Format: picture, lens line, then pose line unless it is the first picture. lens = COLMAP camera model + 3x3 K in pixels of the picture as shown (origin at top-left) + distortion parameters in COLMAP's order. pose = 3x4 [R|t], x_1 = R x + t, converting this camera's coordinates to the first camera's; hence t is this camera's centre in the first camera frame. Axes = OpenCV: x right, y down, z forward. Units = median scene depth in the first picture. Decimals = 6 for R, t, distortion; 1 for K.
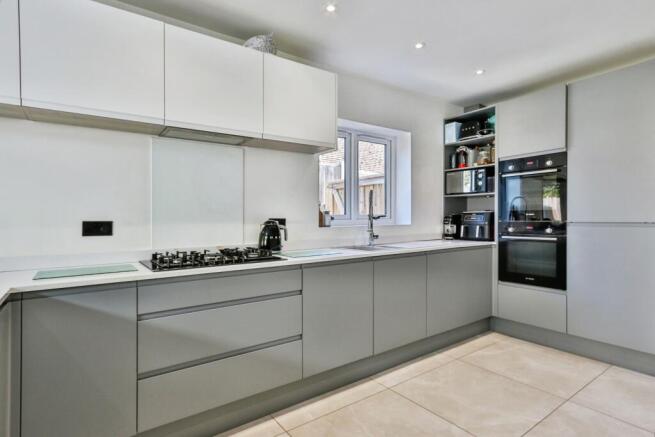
lens RADIAL K [[339.4, 0, 327.4], [0, 339.4, 222.7], [0, 0, 1]] dist [0.027252, -0.000229]
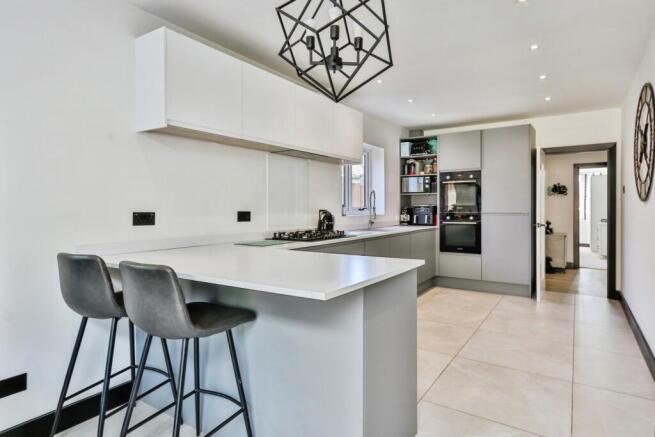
lens RADIAL K [[372.4, 0, 327.4], [0, 372.4, 212.3], [0, 0, 1]] dist [0.047770, 0.000815]
pose [[0.935210, 0.000566, 0.354093, -0.536149], [0.002127, 0.999972, -0.007216, 0.006832], [-0.354087, 0.007501, 0.935182, -0.359792]]
